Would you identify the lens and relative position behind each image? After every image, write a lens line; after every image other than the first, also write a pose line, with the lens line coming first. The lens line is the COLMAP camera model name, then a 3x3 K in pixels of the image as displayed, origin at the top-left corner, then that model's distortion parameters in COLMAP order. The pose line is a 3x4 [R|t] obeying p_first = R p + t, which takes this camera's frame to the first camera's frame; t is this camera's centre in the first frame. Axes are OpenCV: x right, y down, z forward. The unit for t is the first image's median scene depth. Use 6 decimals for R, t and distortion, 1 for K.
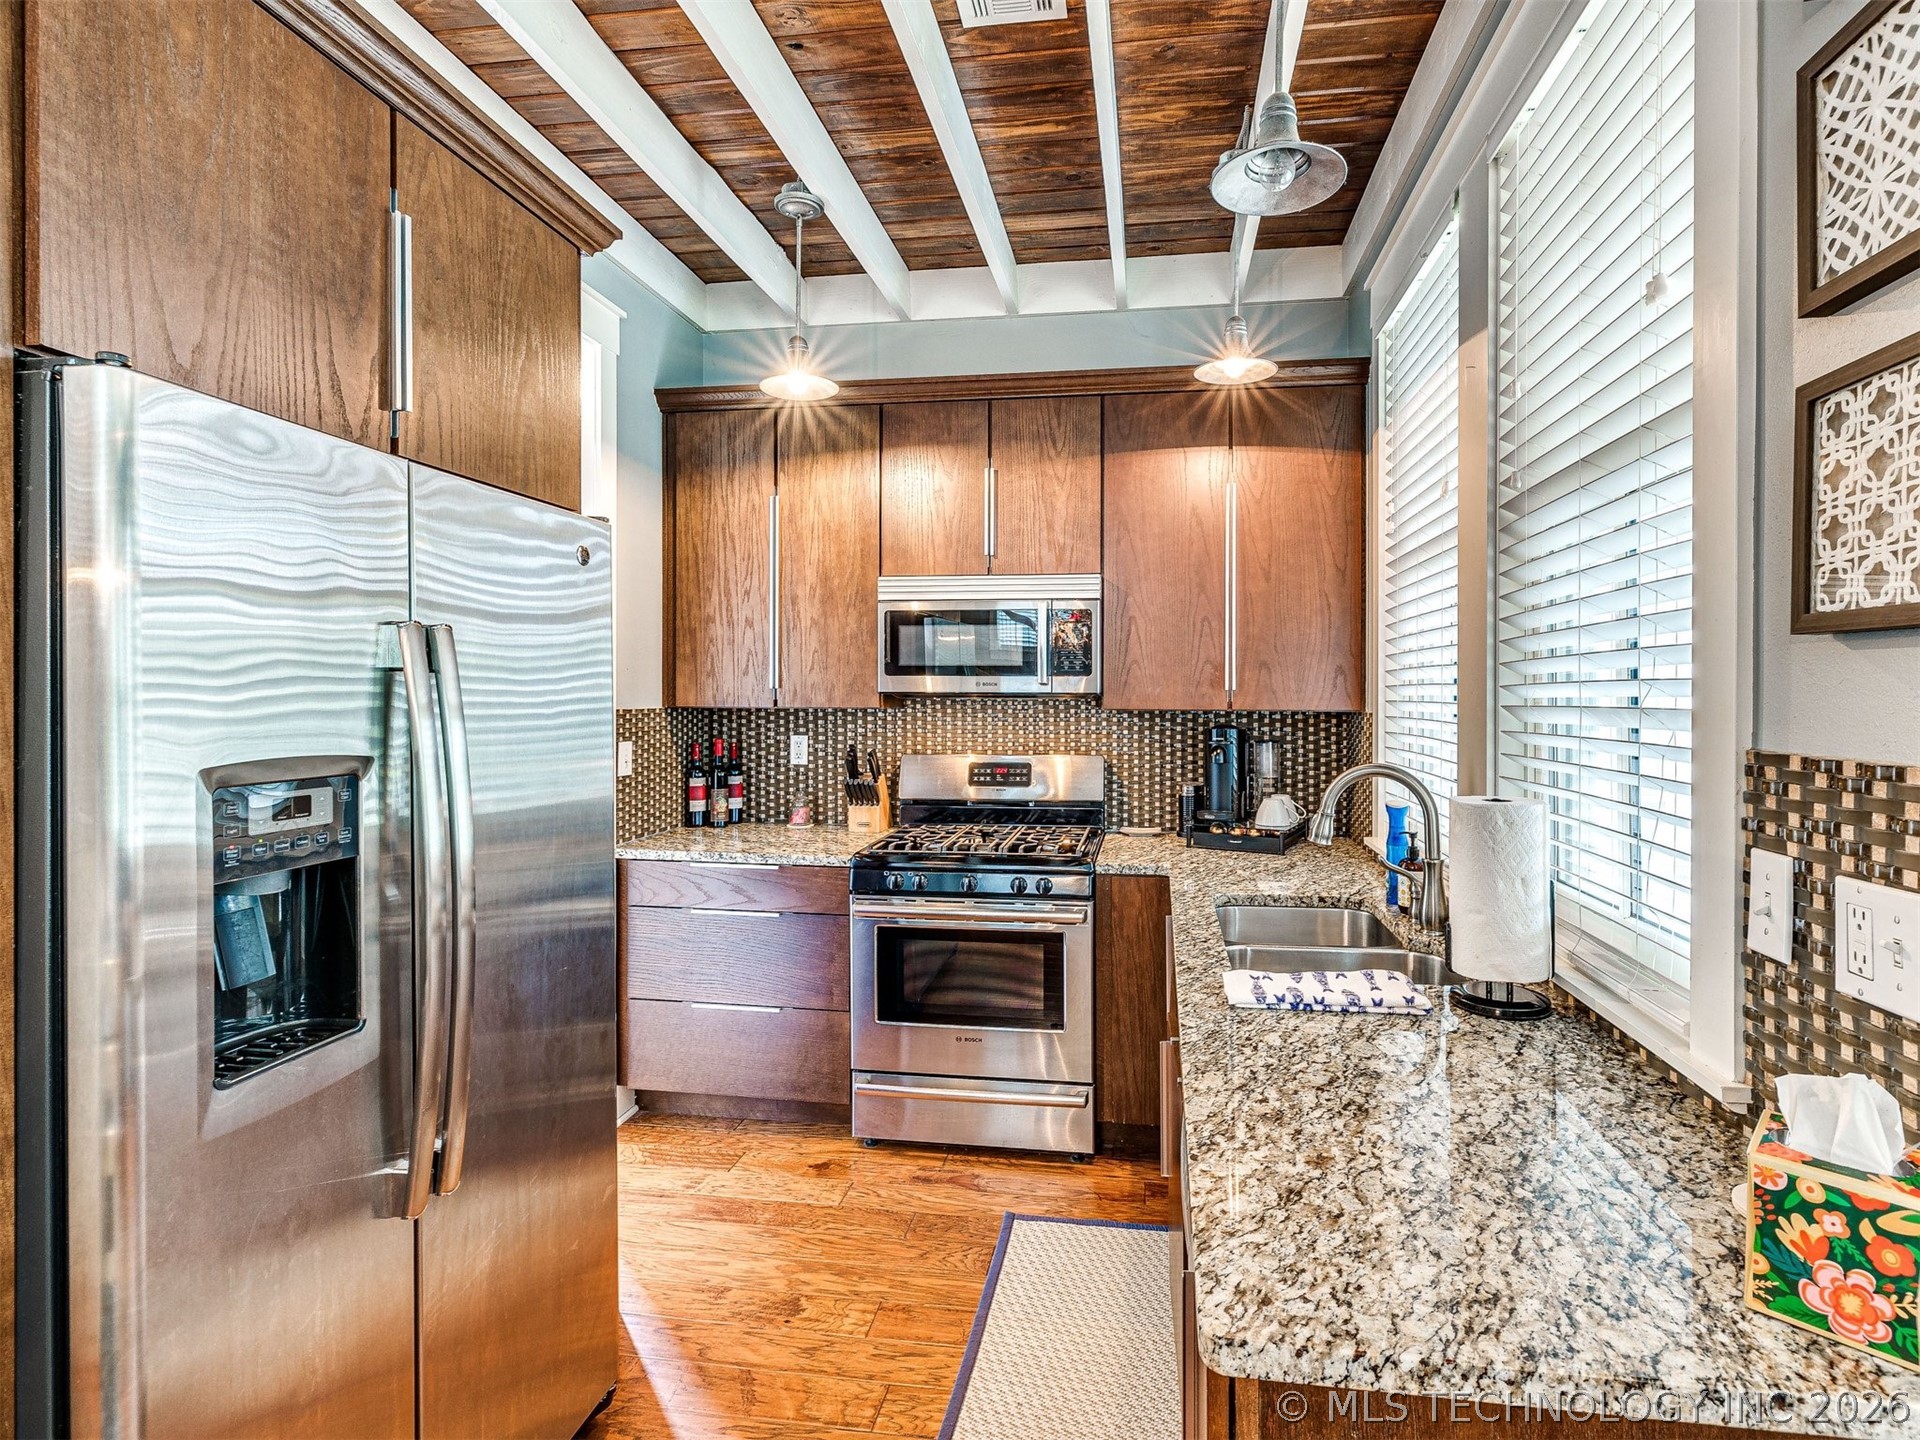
lens RADIAL K [[913.5, 0, 1034.9], [0, 913.5, 700.1], [0, 0, 1]] dist [-0.002372, 0.000164]
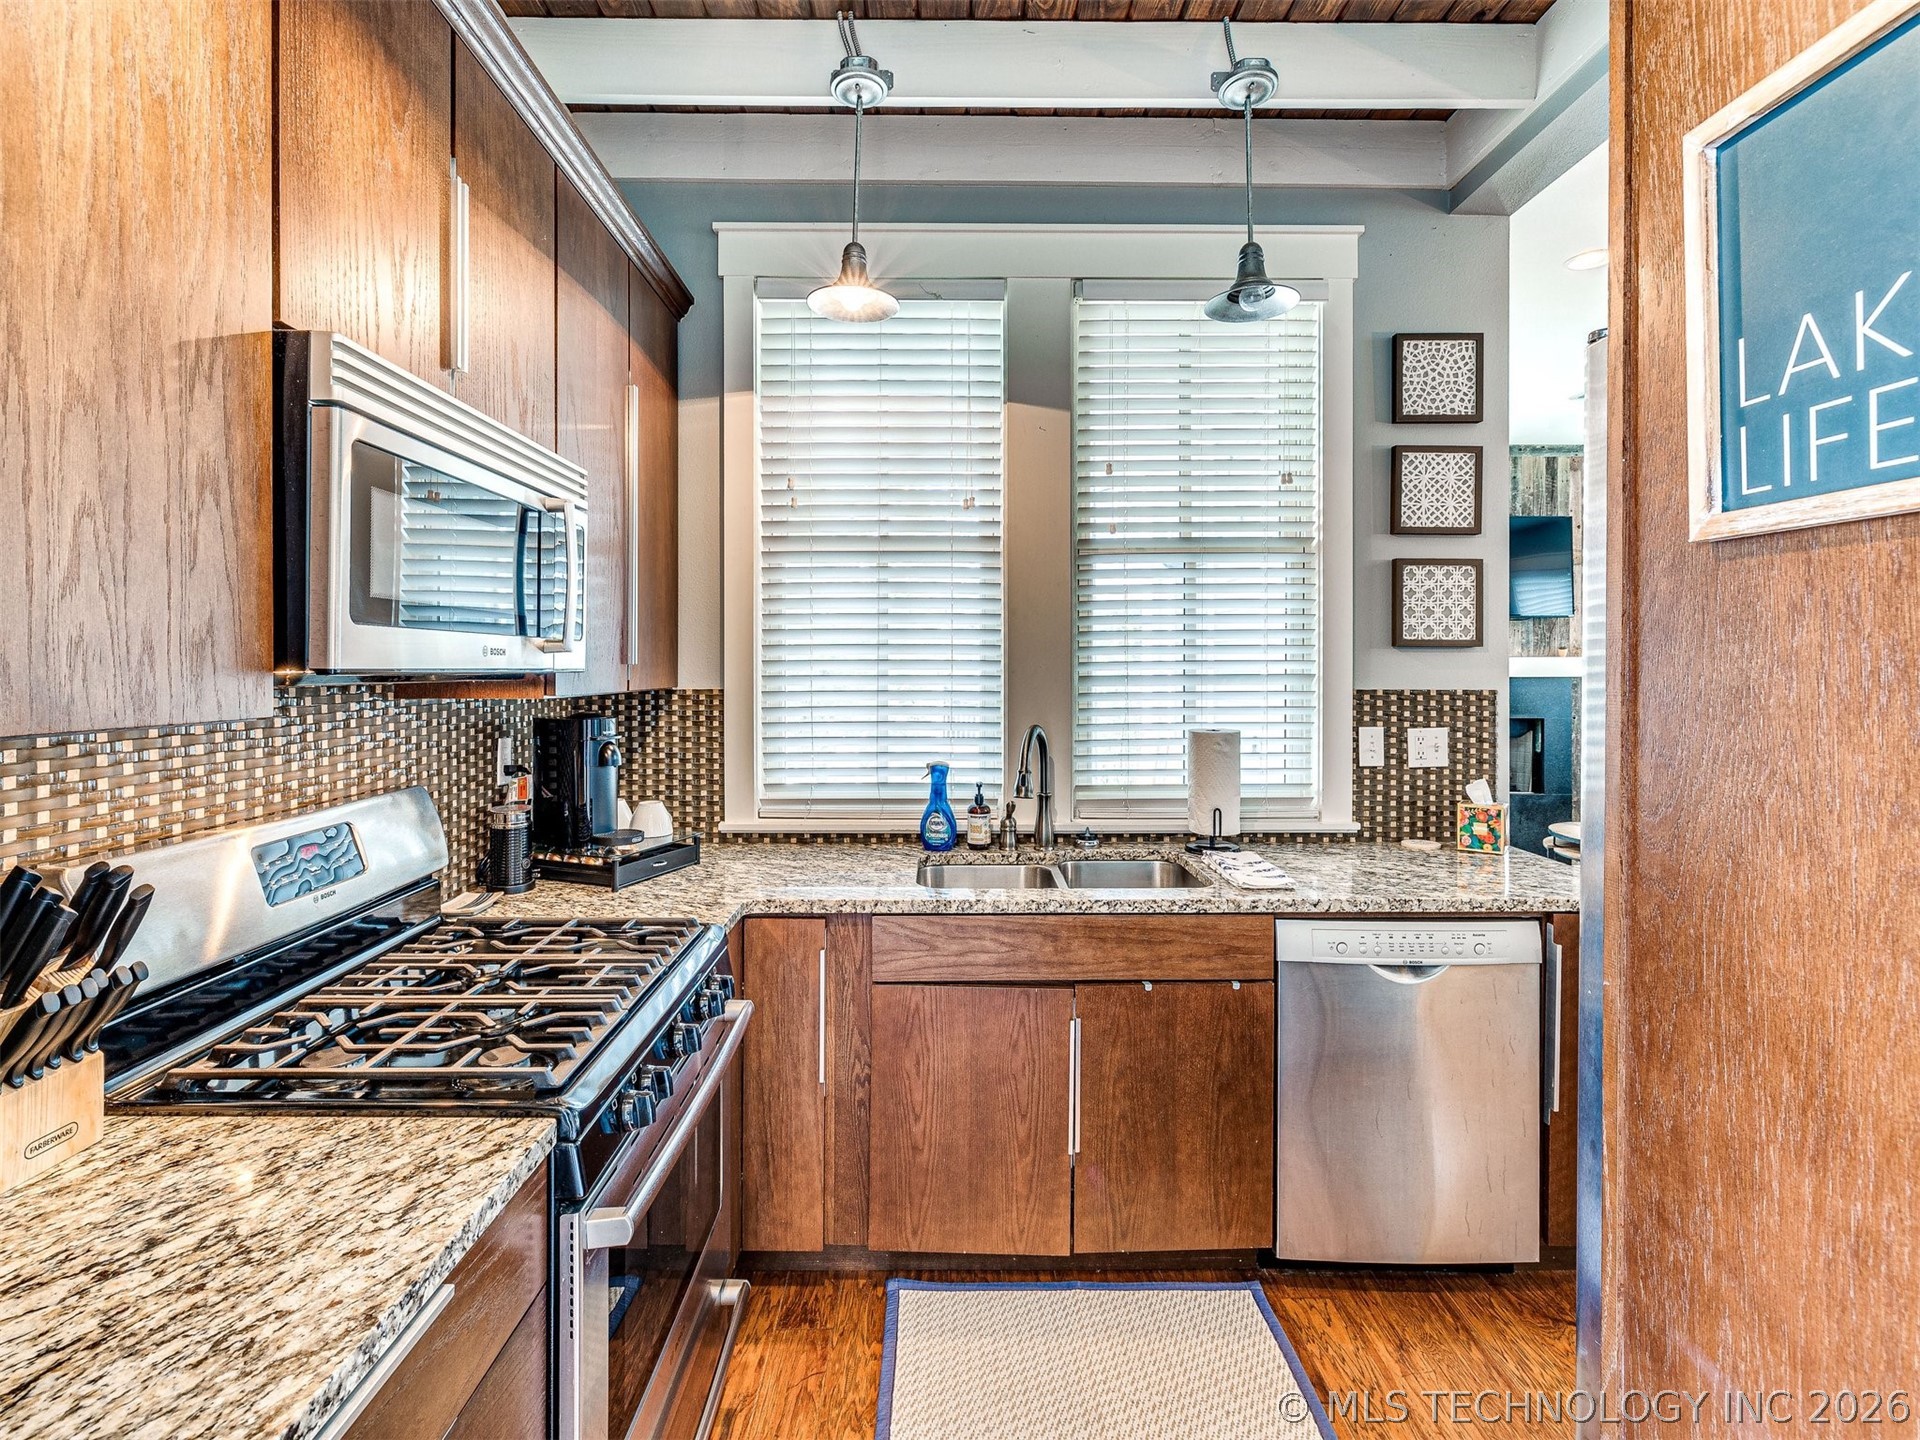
lens RADIAL K [[913.5, 0, 961.0], [0, 913.5, 676.3], [0, 0, 1]] dist [-0.002372, 0.000164]
pose [[-0.133648, -0.015054, 0.990914, -0.516262], [0.007409, 0.999842, 0.016189, -0.010098], [-0.991001, 0.009505, -0.133516, 0.789224]]
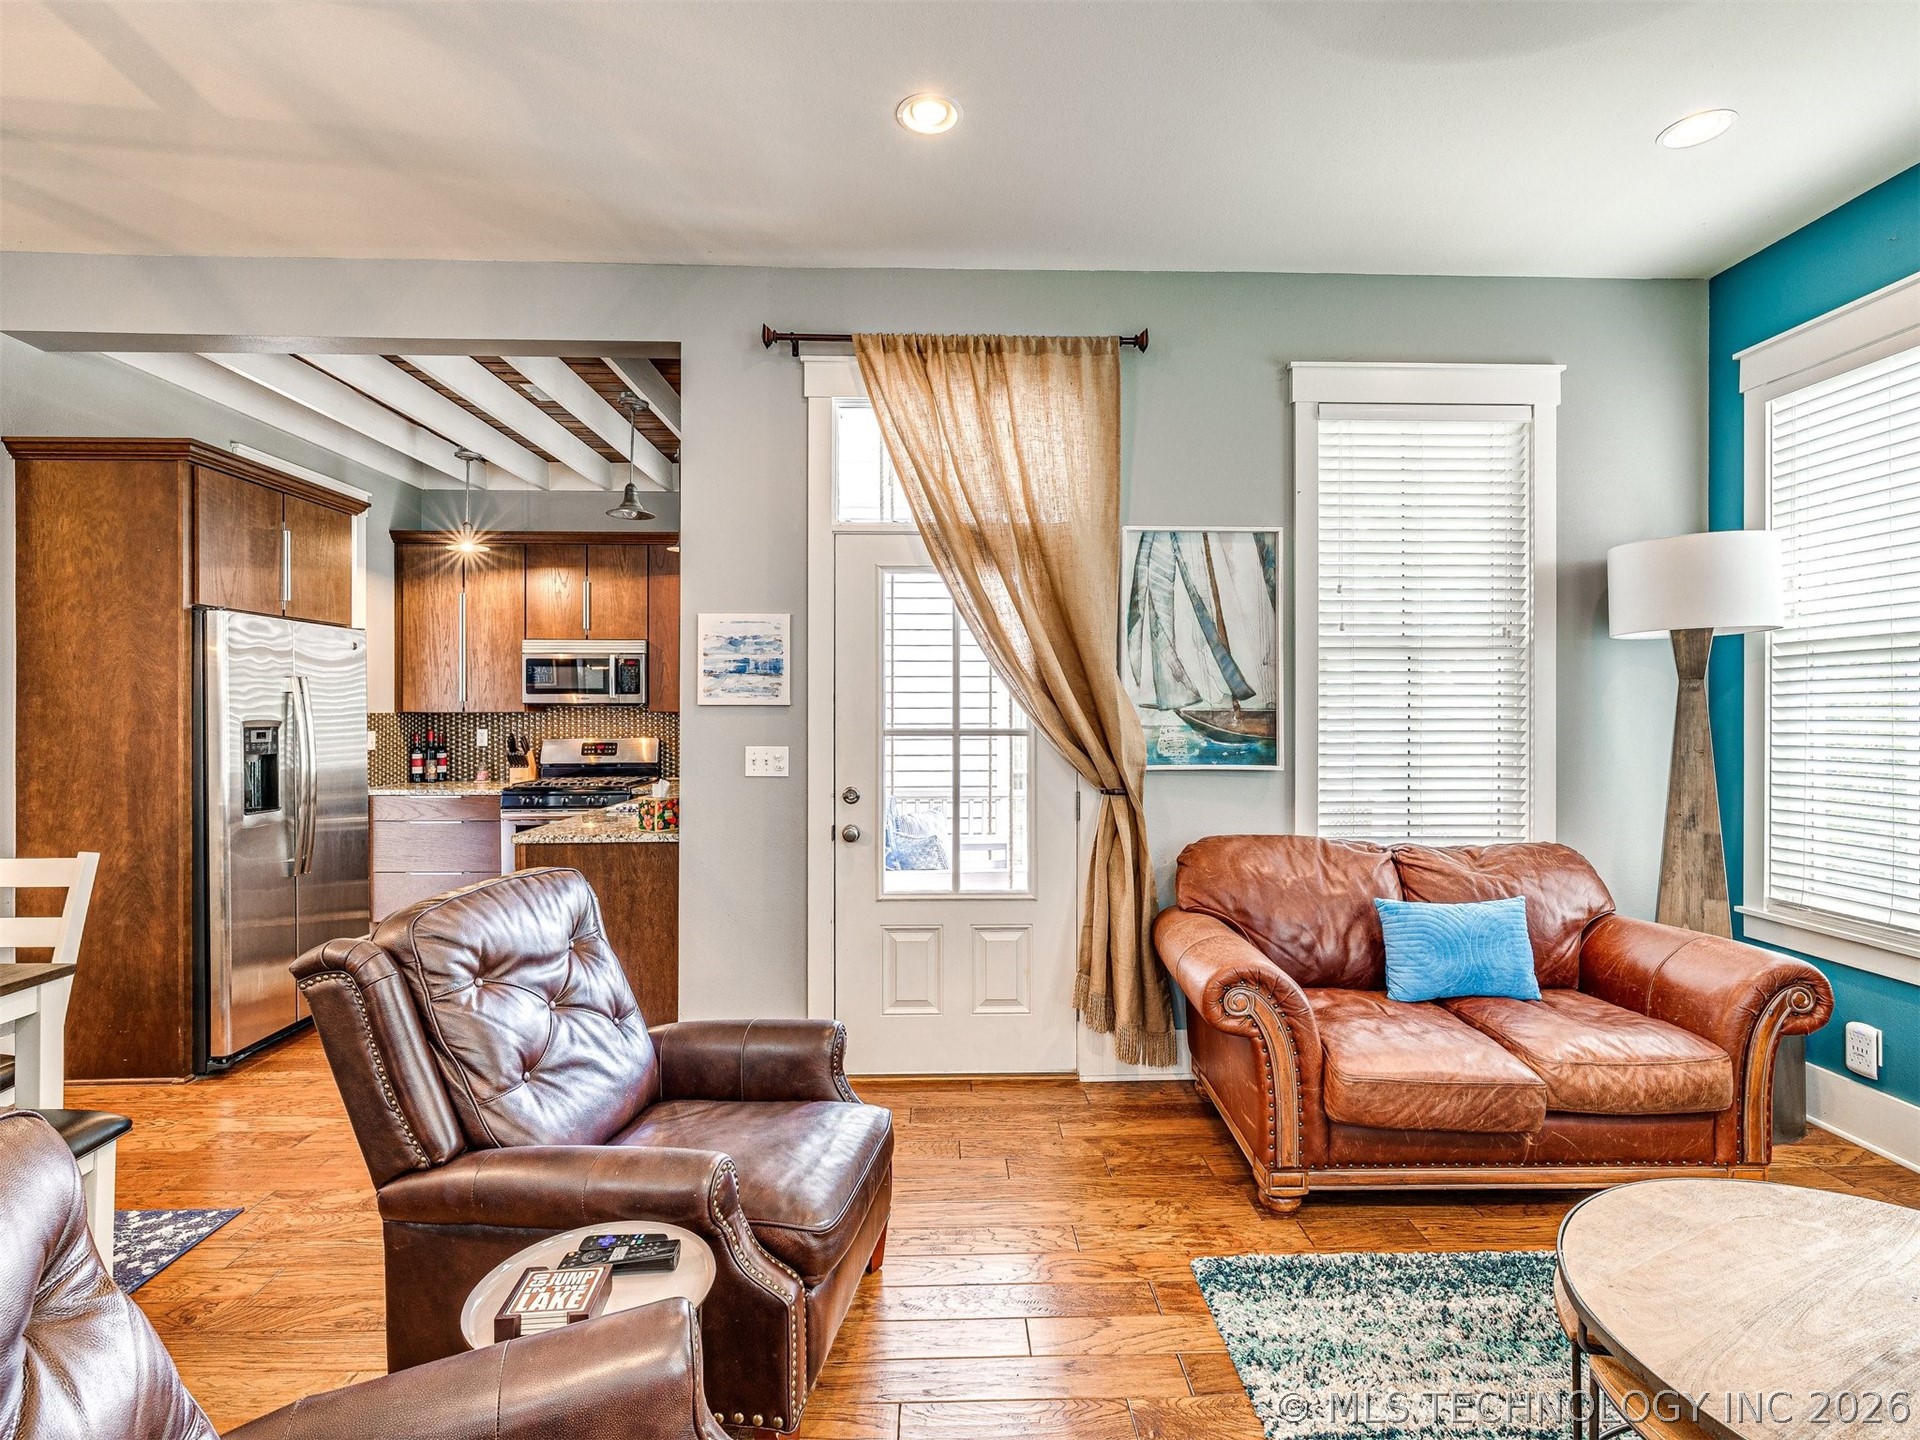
lens RADIAL K [[913.5, 0, 974.5], [0, 913.5, 710.0], [0, 0, 1]] dist [-0.002372, 0.000164]
pose [[0.986147, -0.004837, 0.165806, 0.424585], [0.006282, 0.999947, -0.008190, 0.026792], [-0.165757, 0.009118, 0.986124, -0.968150]]
